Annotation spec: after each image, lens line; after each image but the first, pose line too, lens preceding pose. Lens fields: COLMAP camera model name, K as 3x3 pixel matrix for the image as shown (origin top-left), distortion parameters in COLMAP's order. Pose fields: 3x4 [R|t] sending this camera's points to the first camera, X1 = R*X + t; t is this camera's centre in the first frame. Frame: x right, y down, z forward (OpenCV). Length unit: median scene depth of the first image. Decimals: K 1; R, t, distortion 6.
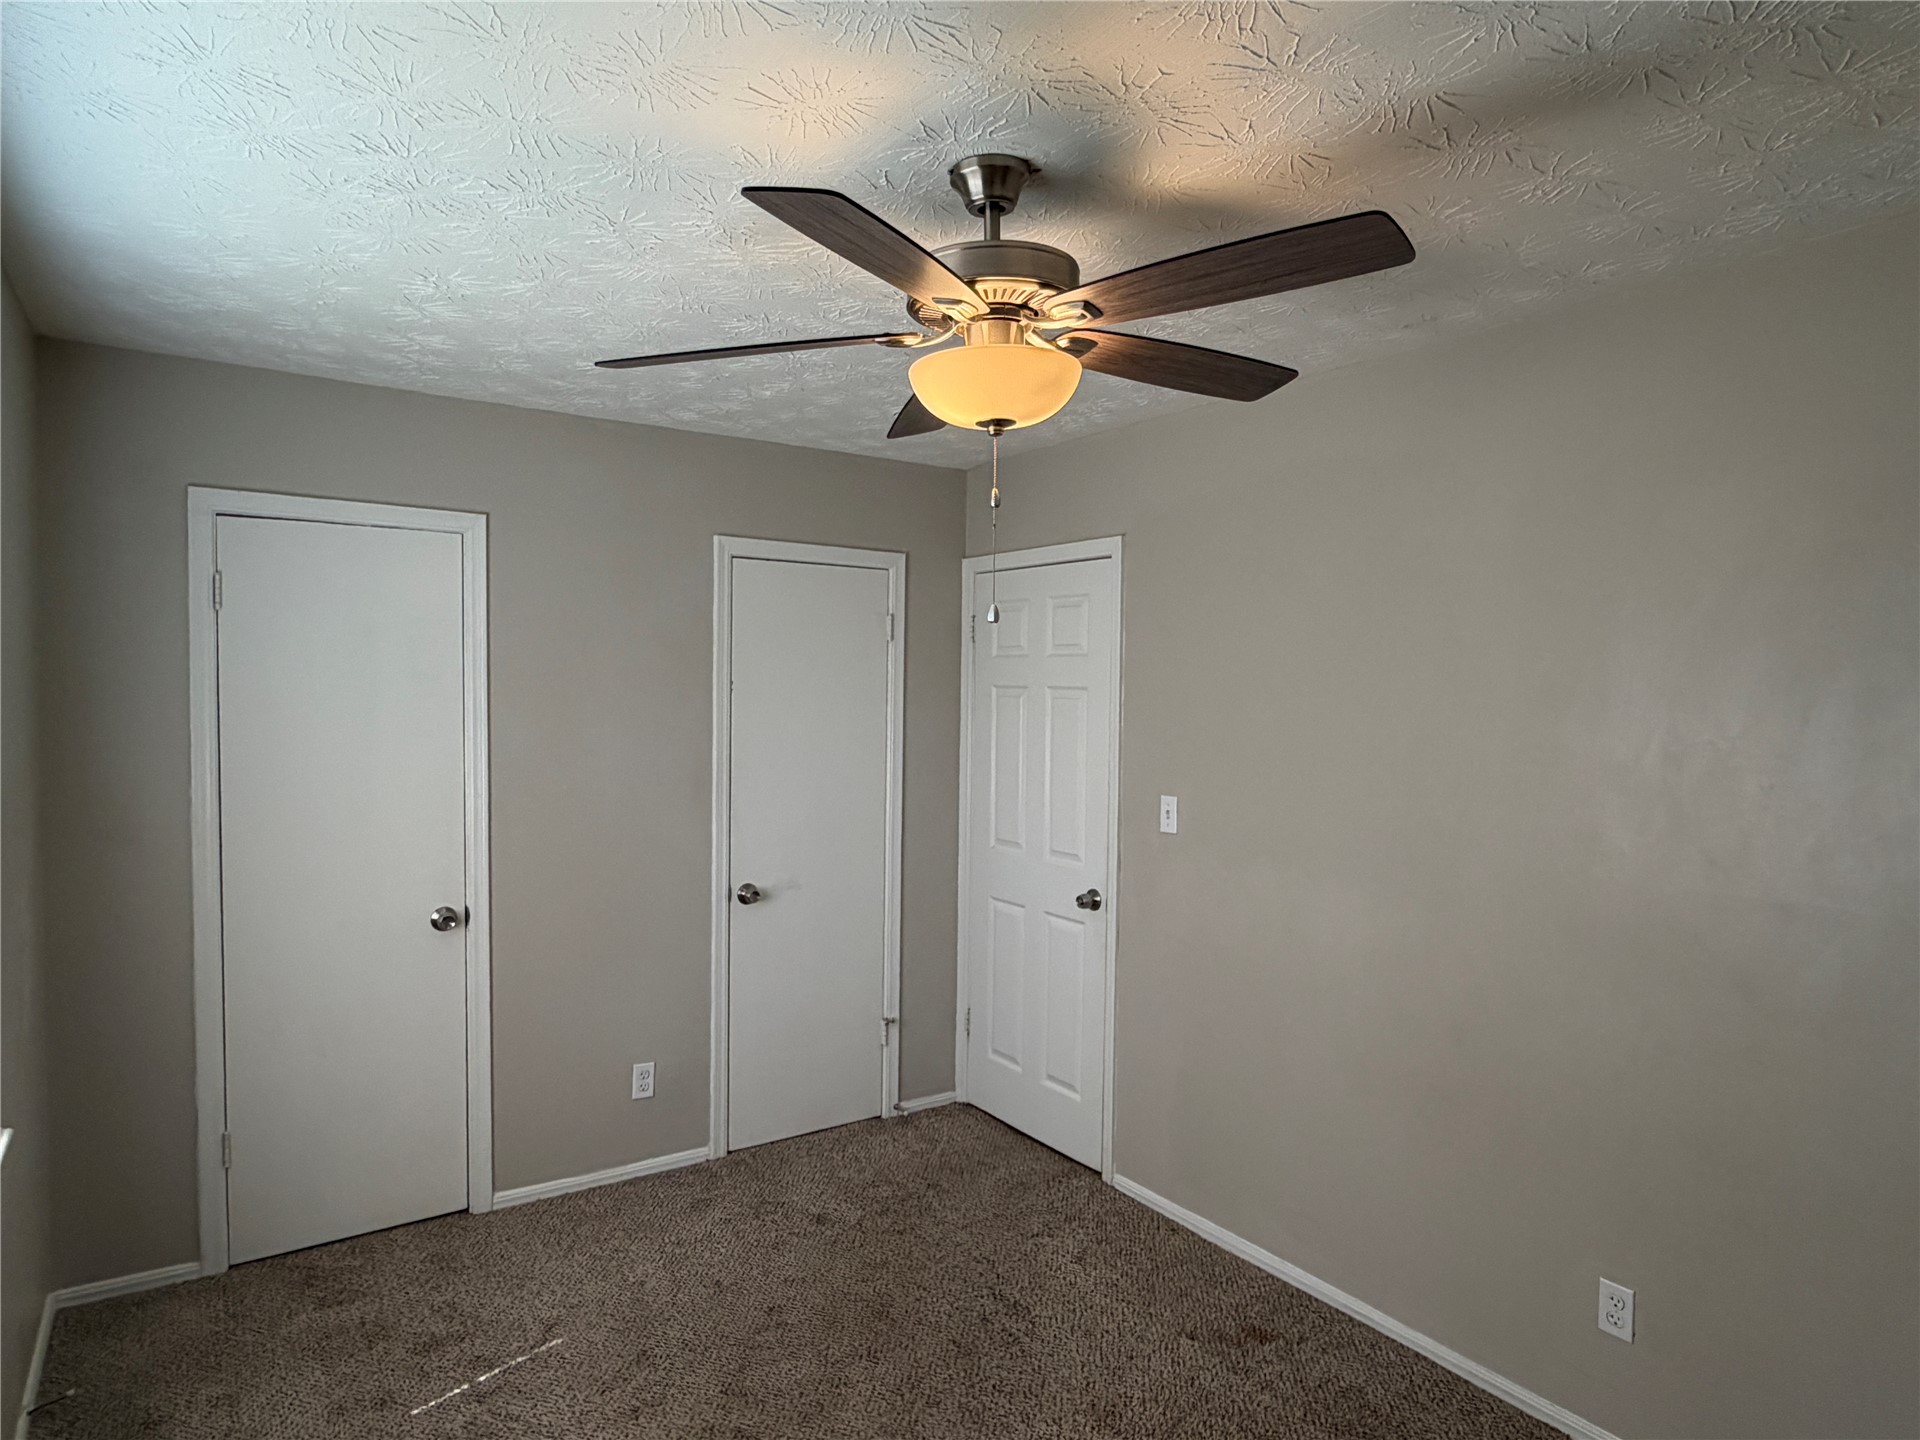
lens RADIAL K [[1132.5, 0, 967.6], [0, 1132.5, 715.3], [0, 0, 1]] dist [-0.006654, 0.002545]
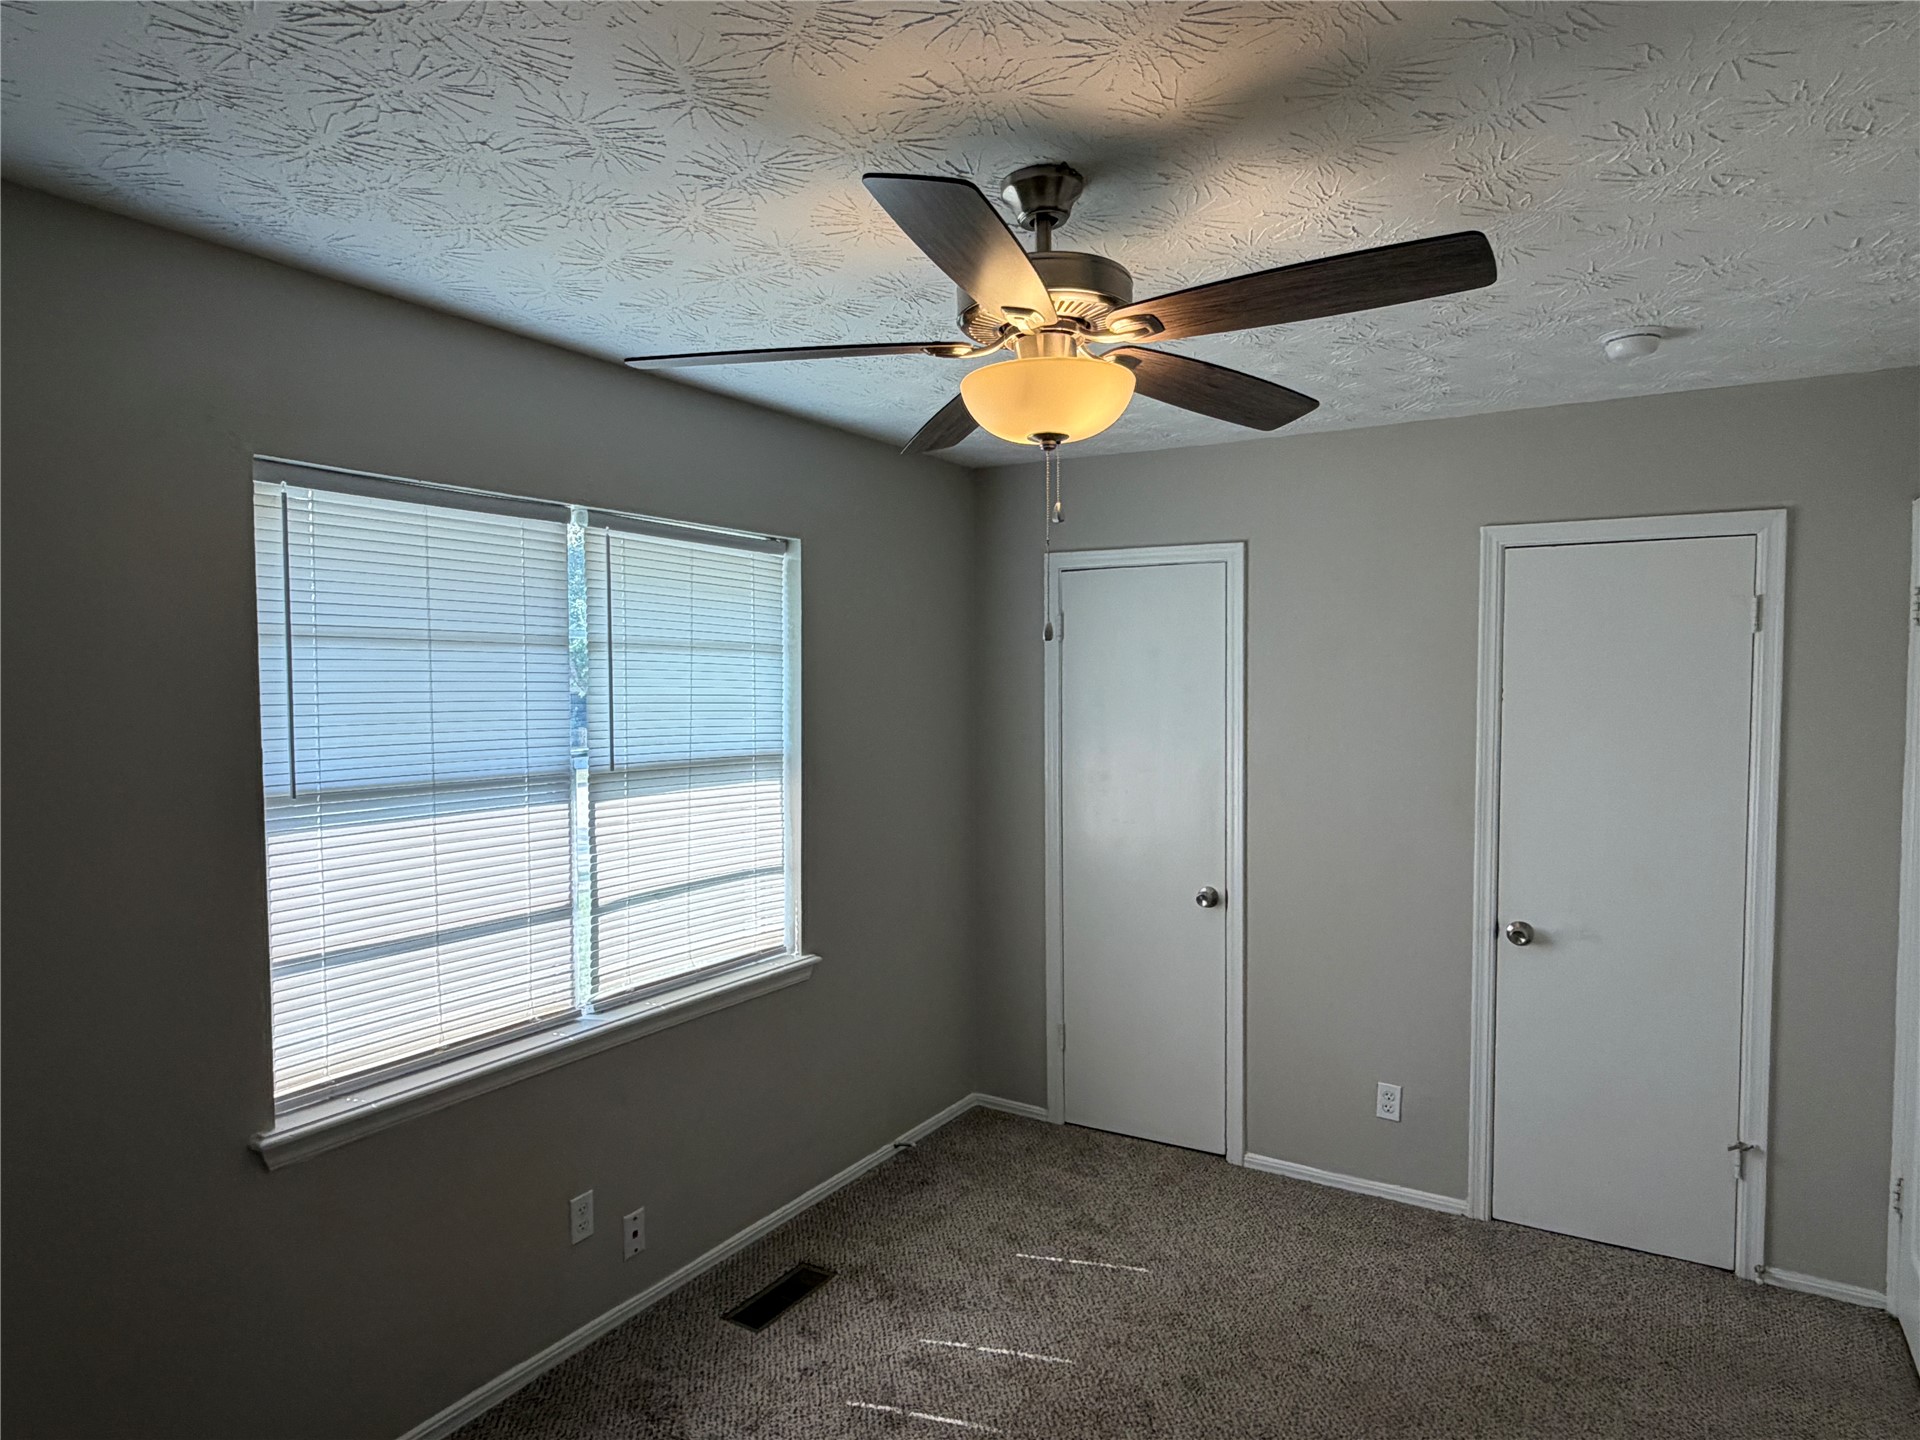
lens RADIAL K [[1132.5, 0, 945.5], [0, 1132.5, 716.1], [0, 0, 1]] dist [-0.006654, 0.002545]
pose [[0.412444, 0.016073, -0.910841, 0.431901], [-0.016210, 0.999816, 0.010303, -0.011457], [0.910839, 0.010515, 0.412628, 0.248016]]
